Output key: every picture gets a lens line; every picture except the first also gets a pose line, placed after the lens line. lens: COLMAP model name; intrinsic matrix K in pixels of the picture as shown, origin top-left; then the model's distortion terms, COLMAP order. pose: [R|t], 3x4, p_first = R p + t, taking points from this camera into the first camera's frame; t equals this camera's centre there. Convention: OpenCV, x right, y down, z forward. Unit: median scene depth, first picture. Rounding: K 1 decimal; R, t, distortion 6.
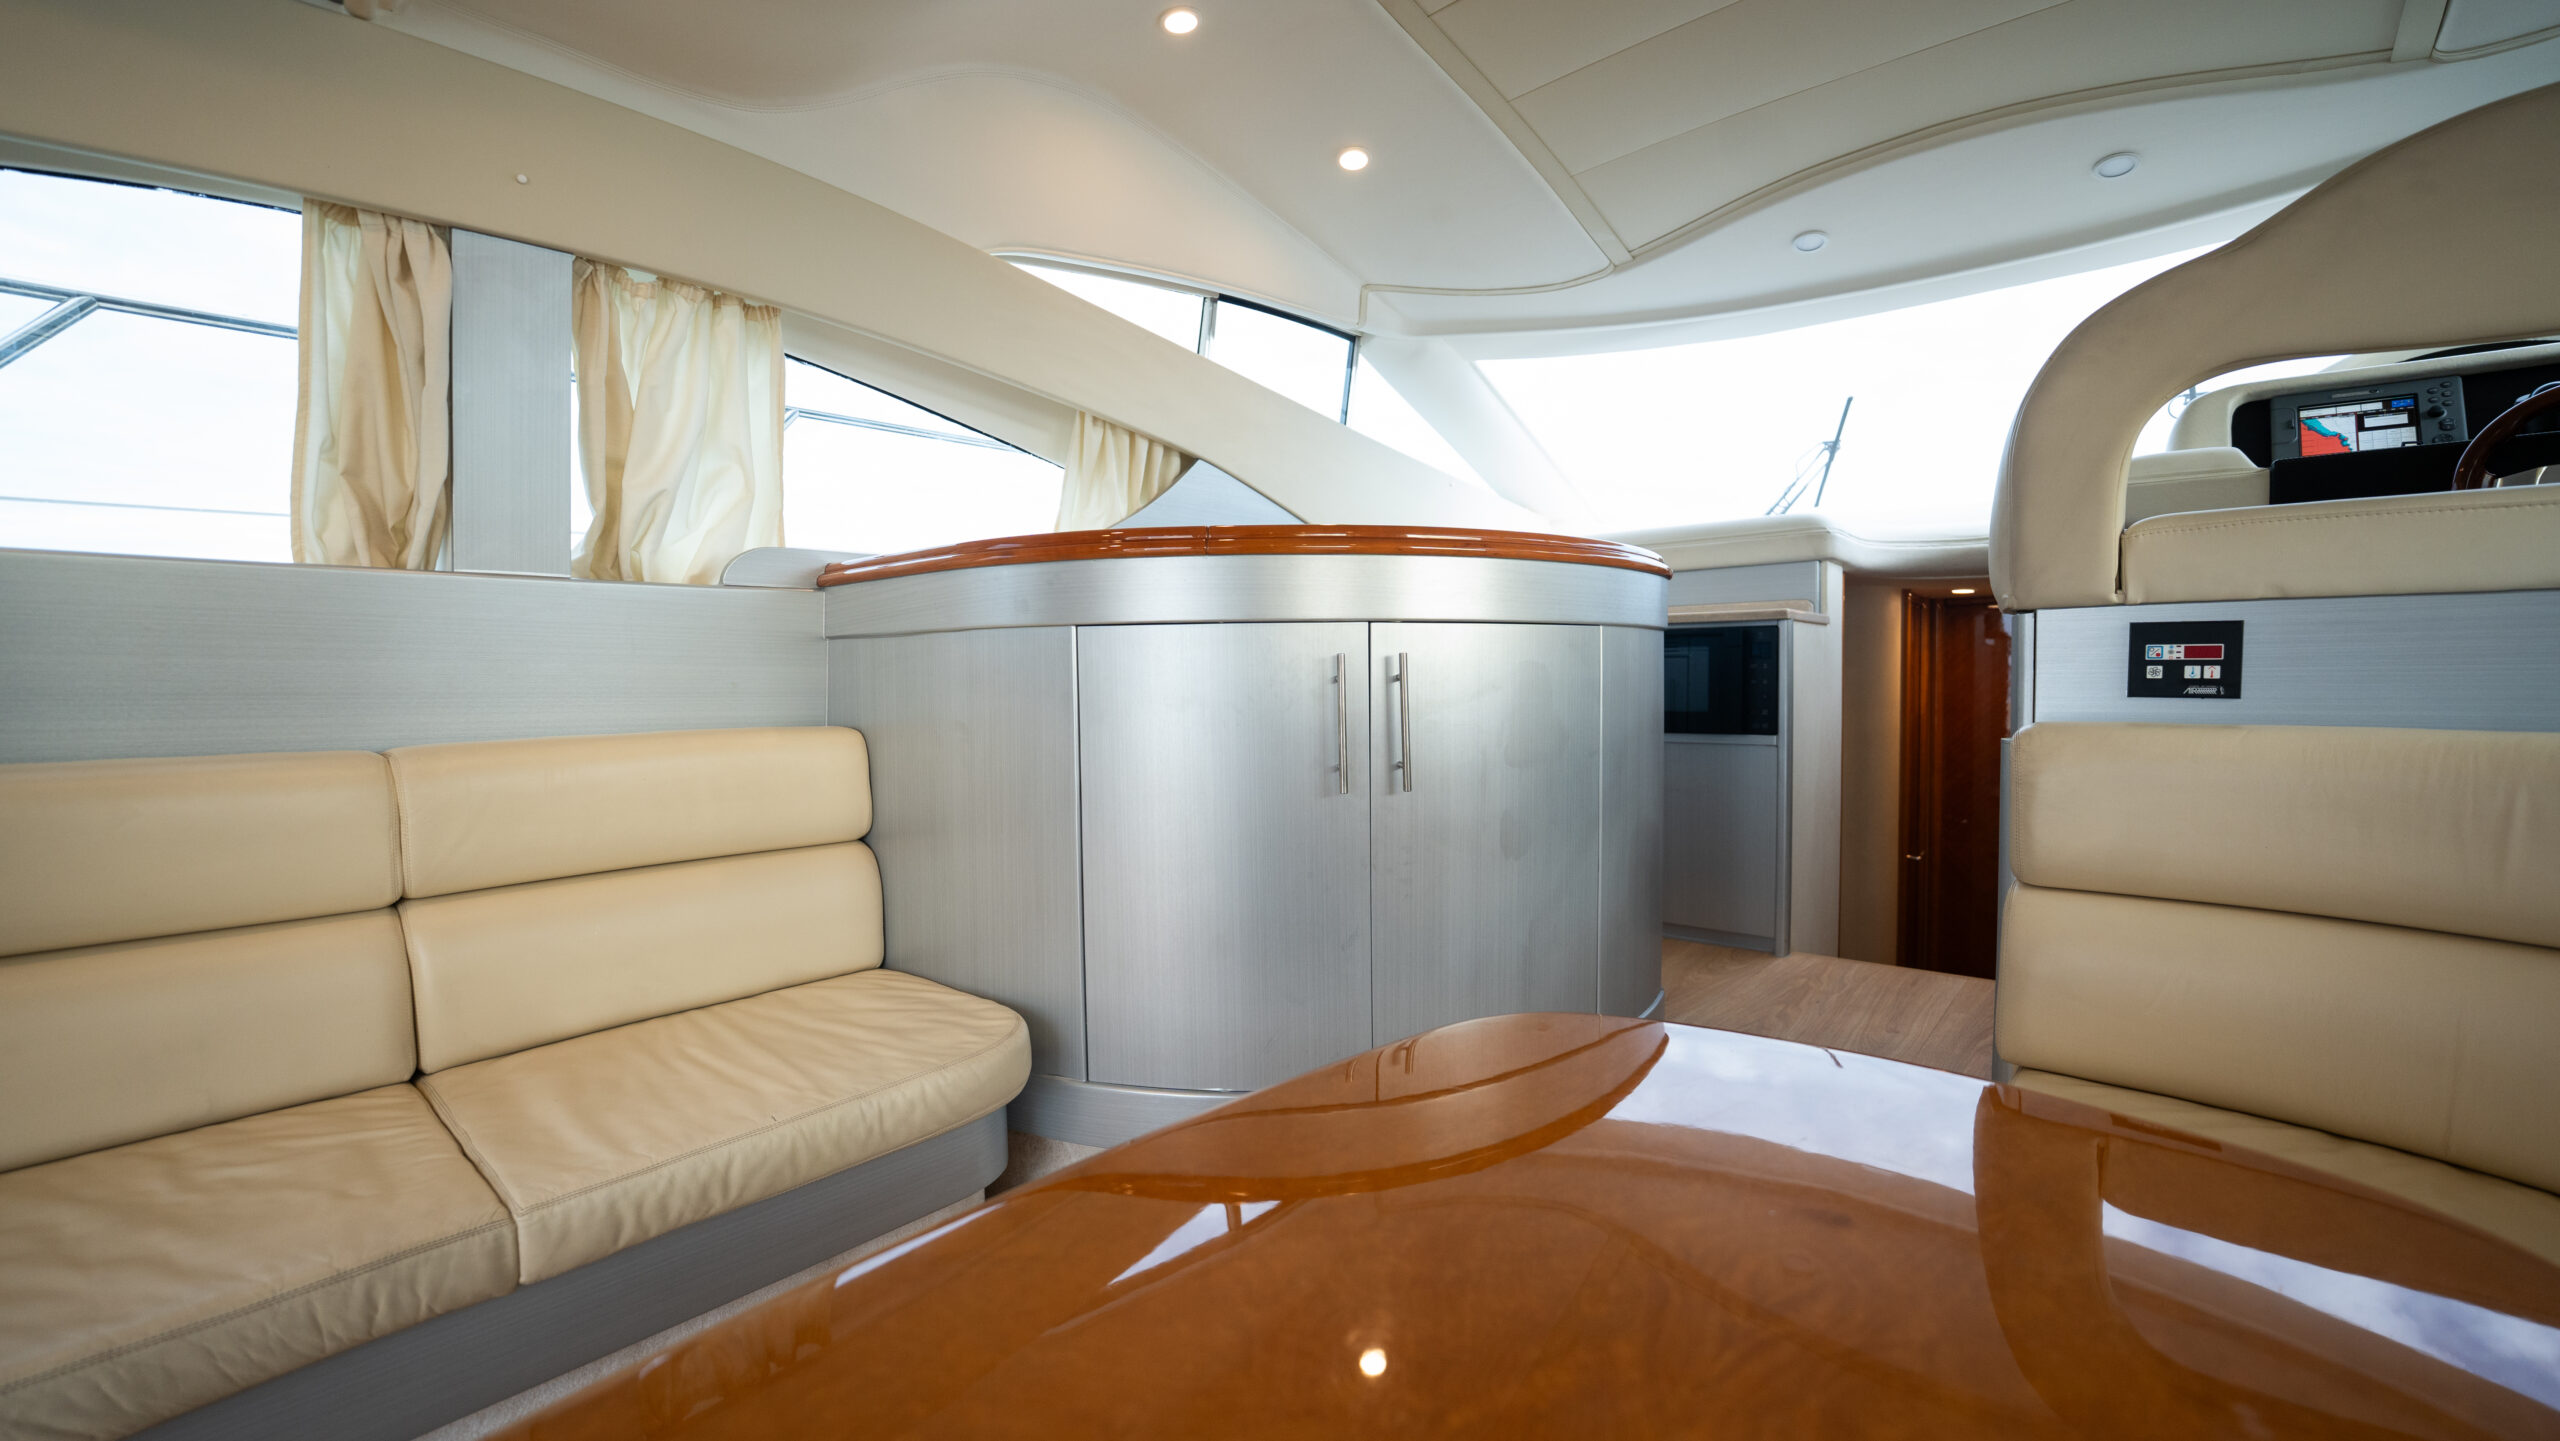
lens RADIAL K [[1037.6, 0, 1282.7], [0, 1037.6, 717.7], [0, 0, 1]] dist [-0.032270, 0.004624]
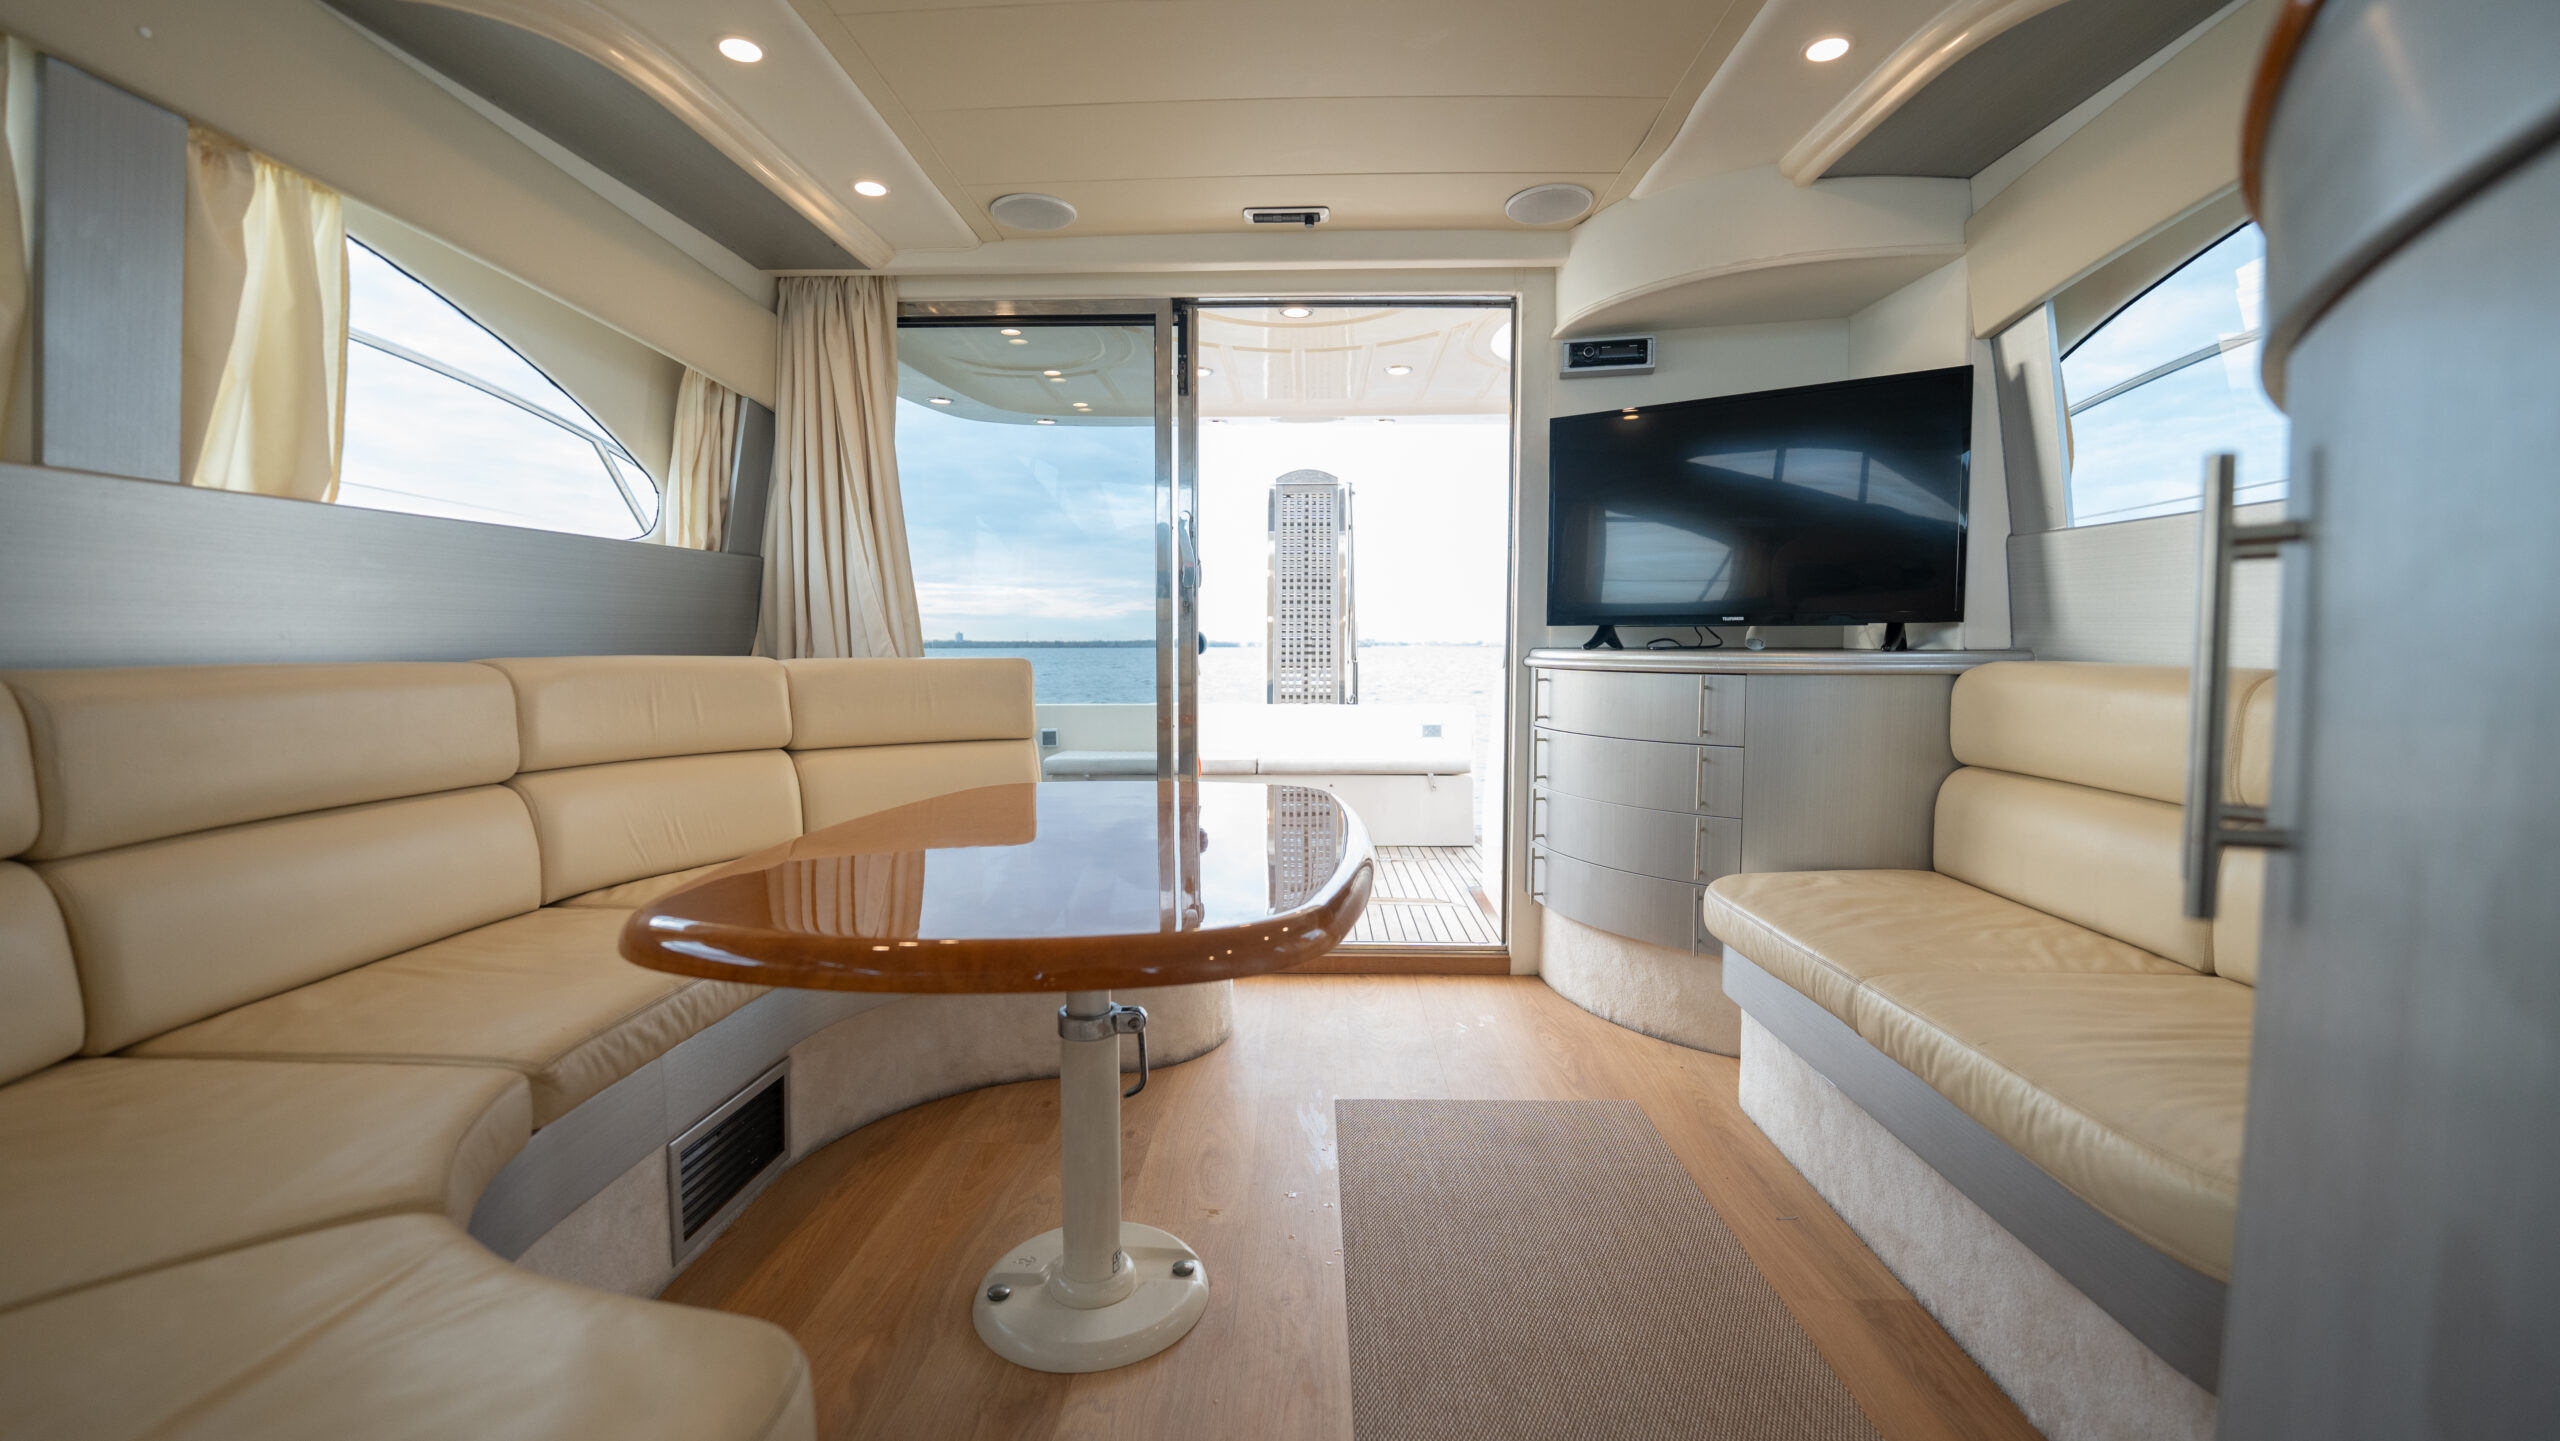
lens RADIAL K [[1037.6, 0, 1277.6], [0, 1037.6, 718.2], [0, 0, 1]] dist [-0.032270, 0.004624]
pose [[-0.777394, 0.055511, -0.626559, 0.429345], [-0.018272, 0.993685, 0.110707, -0.010669], [0.628748, 0.097511, -0.771471, 0.888587]]
